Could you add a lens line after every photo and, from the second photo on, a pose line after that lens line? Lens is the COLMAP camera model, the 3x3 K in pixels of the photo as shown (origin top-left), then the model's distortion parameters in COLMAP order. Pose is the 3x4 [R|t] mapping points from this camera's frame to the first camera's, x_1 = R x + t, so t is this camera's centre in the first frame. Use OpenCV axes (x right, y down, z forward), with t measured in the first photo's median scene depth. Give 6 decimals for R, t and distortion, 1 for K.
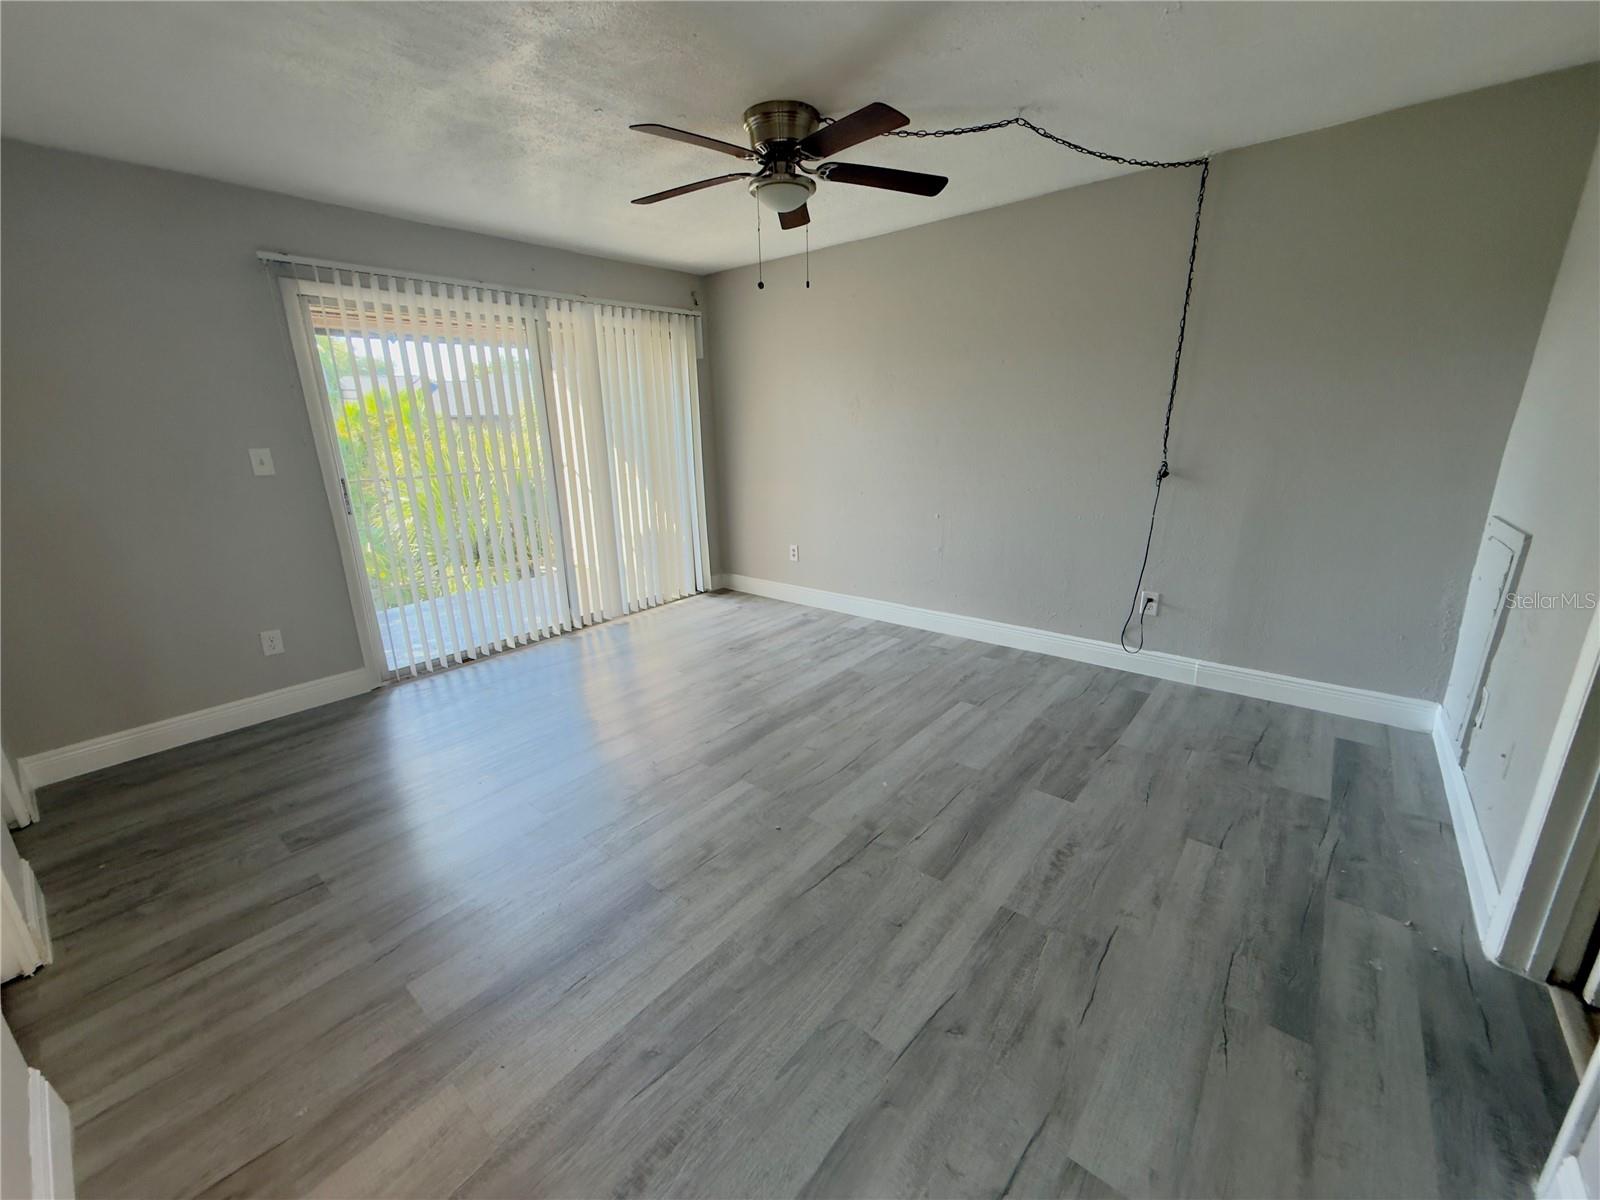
lens RADIAL K [[638.7, 0, 799.1], [0, 638.7, 604.9], [0, 0, 1]] dist [0.001735, 0.000055]
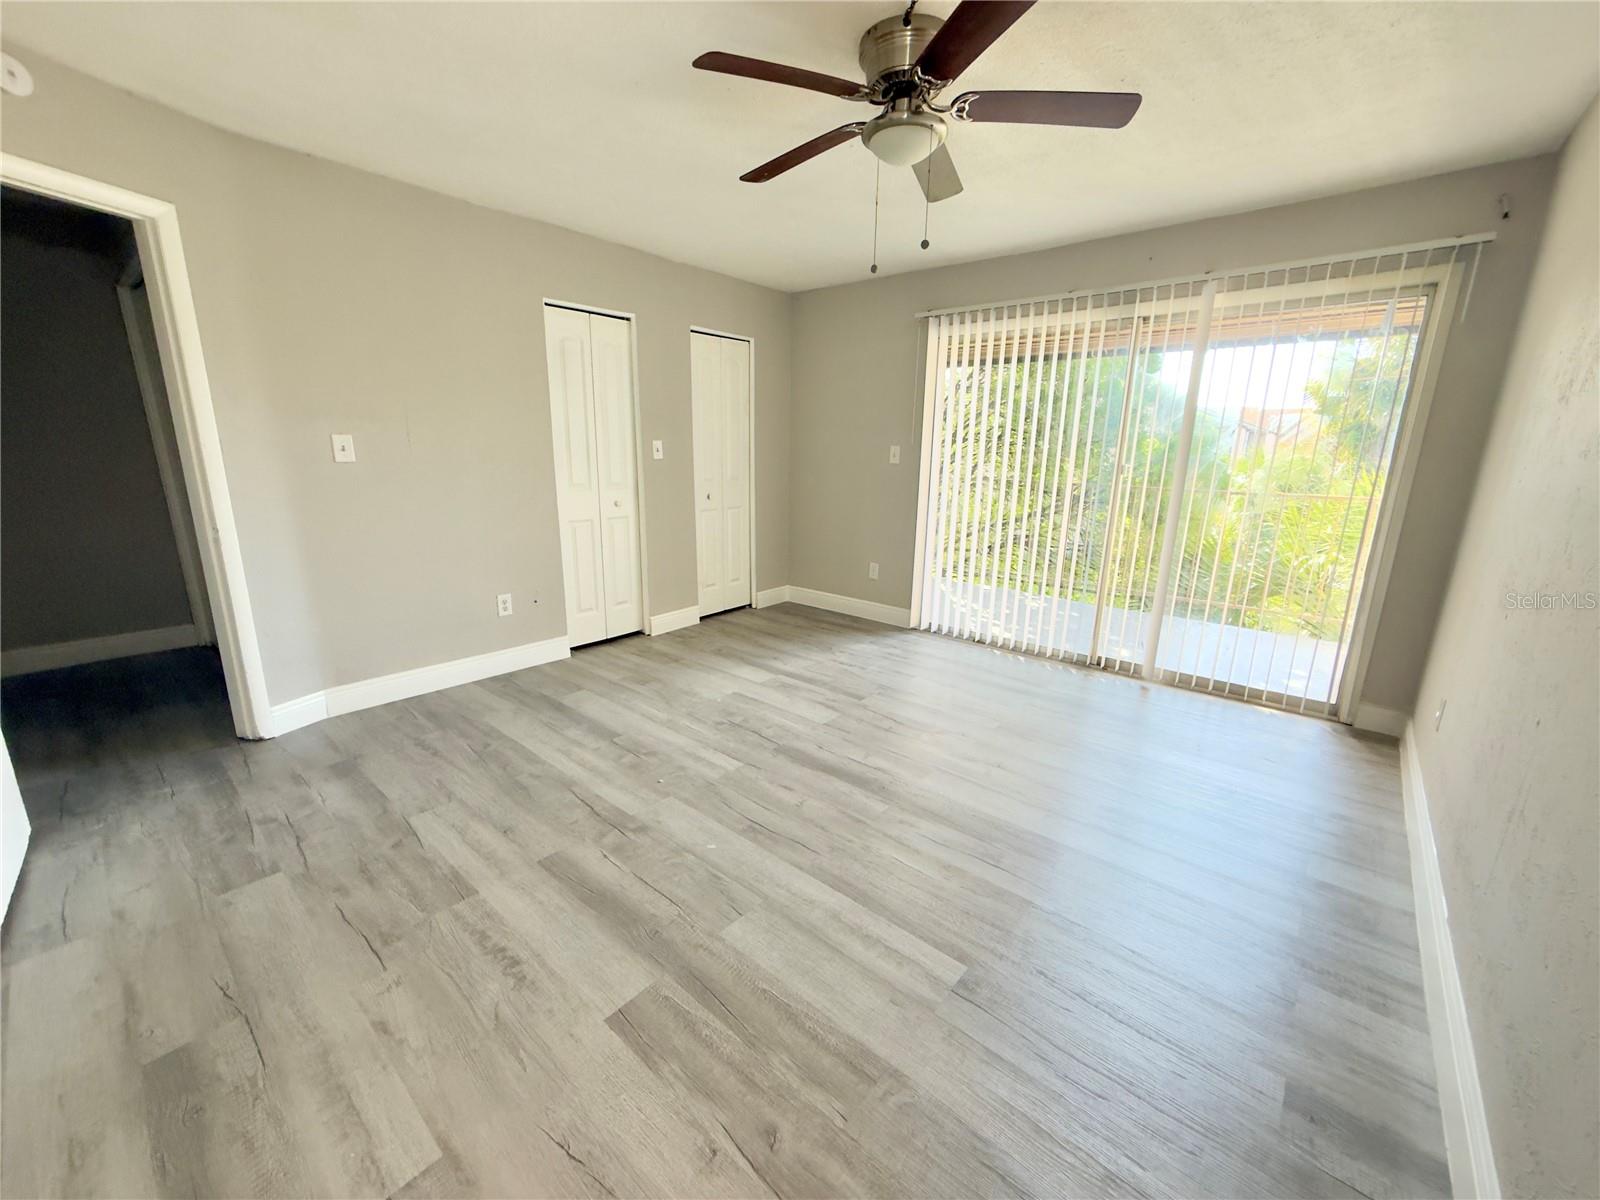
lens RADIAL K [[638.7, 0, 800.5], [0, 638.7, 601.5], [0, 0, 1]] dist [0.001735, 0.000055]
pose [[-0.020426, 0.264259, -0.964235, 0.982912], [-0.292031, 0.920801, 0.258542, -0.316353], [0.956191, 0.286868, 0.058364, 1.088267]]
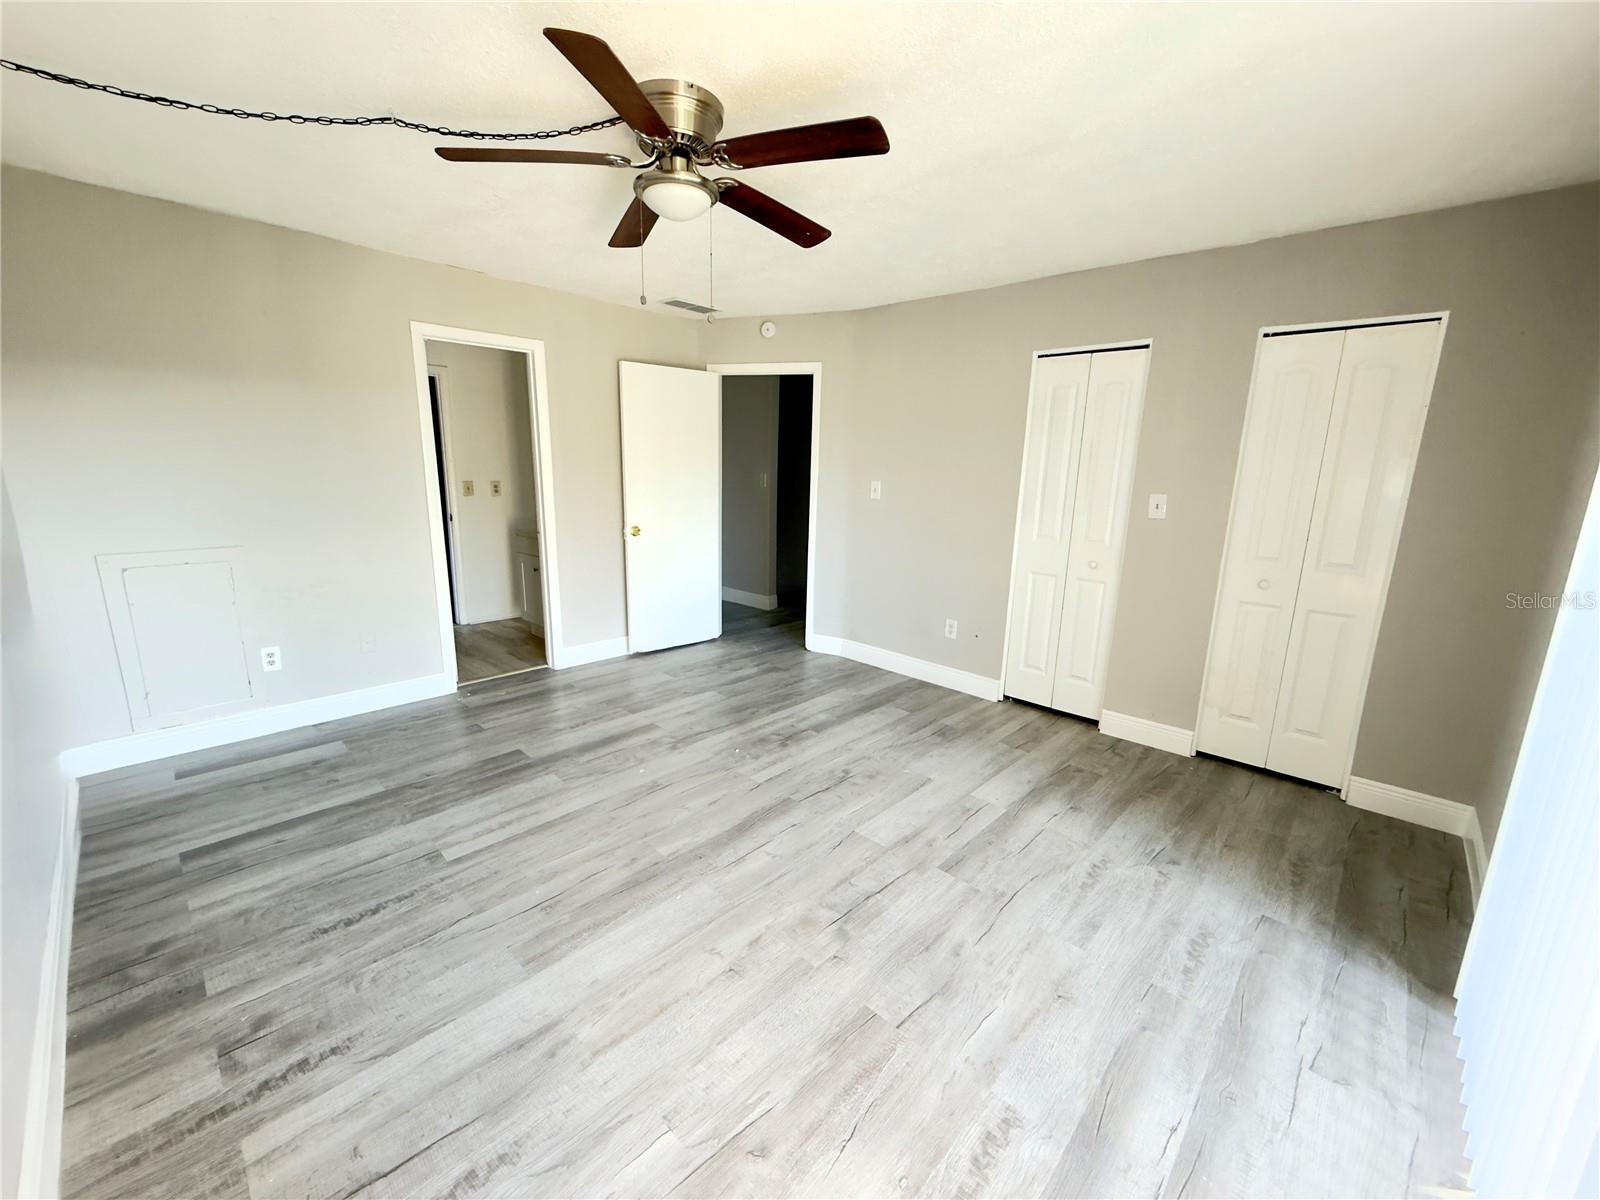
lens RADIAL K [[638.7, 0, 790.7], [0, 638.7, 598.5], [0, 0, 1]] dist [0.001735, 0.000055]
pose [[-0.996939, -0.017267, 0.076249, -0.260546], [0.020454, 0.883731, 0.467548, -0.631437], [-0.075457, 0.467676, -0.880673, 2.117182]]
